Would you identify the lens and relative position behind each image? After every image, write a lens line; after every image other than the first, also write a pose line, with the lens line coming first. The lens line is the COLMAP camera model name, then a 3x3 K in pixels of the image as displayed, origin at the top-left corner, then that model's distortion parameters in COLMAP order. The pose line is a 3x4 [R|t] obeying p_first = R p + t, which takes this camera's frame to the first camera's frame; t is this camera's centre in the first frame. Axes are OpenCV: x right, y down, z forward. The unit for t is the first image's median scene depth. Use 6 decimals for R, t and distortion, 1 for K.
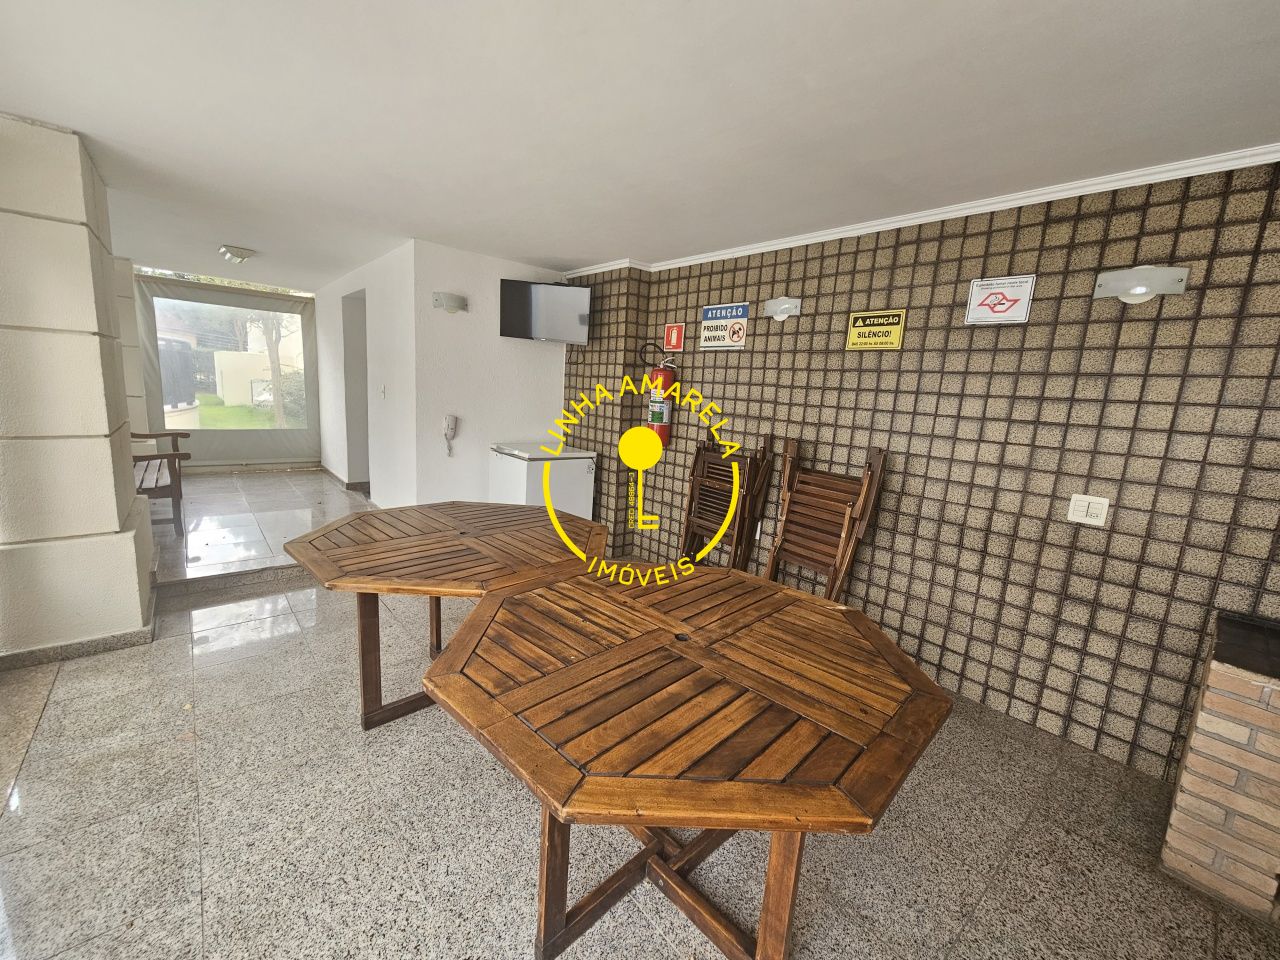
lens RADIAL K [[521.6, 0, 638.9], [0, 521.6, 481.7], [0, 0, 1]] dist [-0.004177, -0.000534]
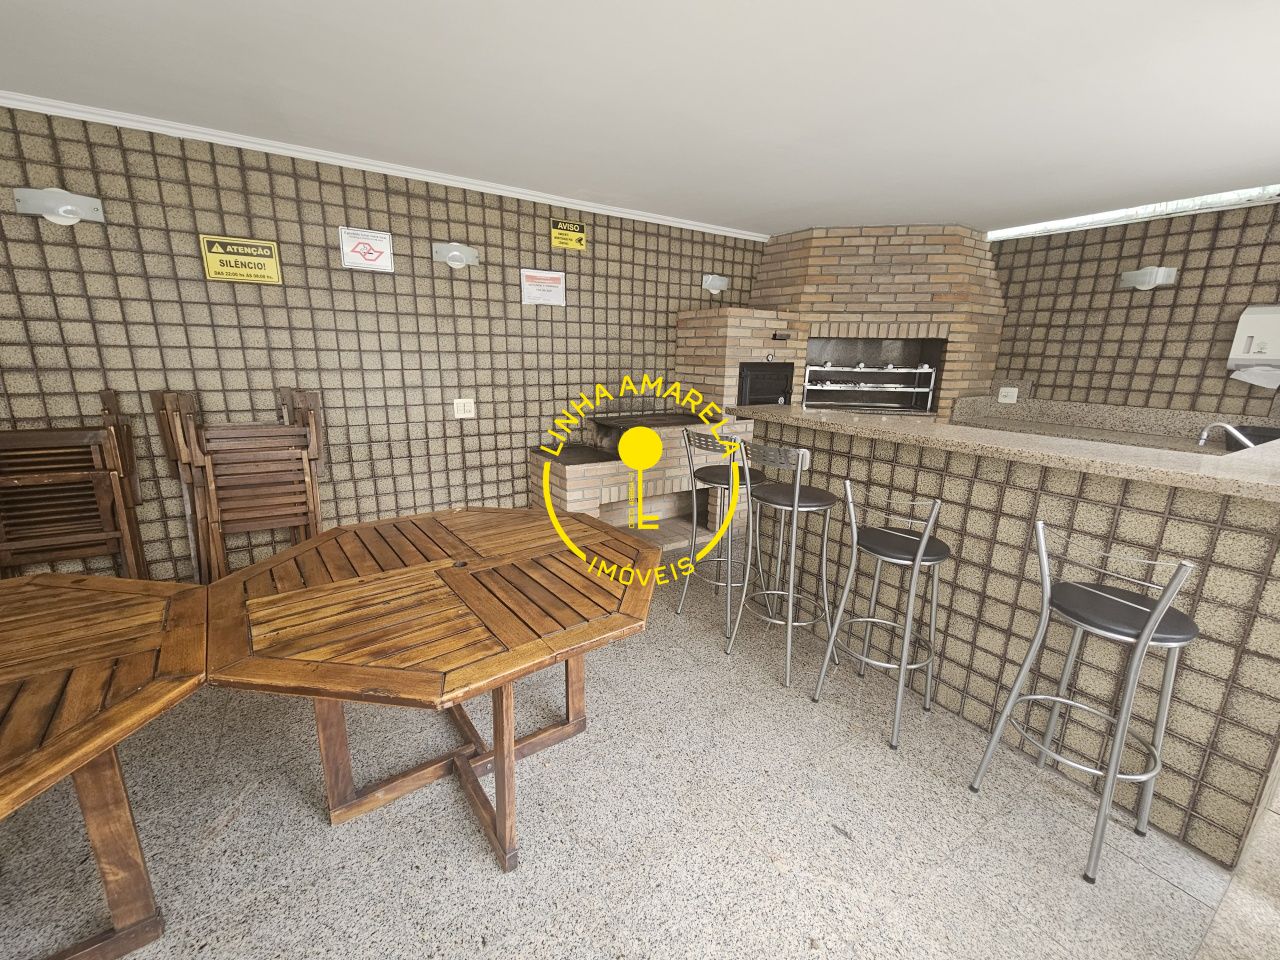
lens RADIAL K [[521.6, 0, 640.5], [0, 521.6, 479.4], [0, 0, 1]] dist [-0.004177, -0.000534]
pose [[0.148076, -0.292417, 0.944757, -0.511909], [0.159454, 0.949849, 0.269001, -0.070200], [-0.976037, 0.110813, 0.187277, 0.224848]]
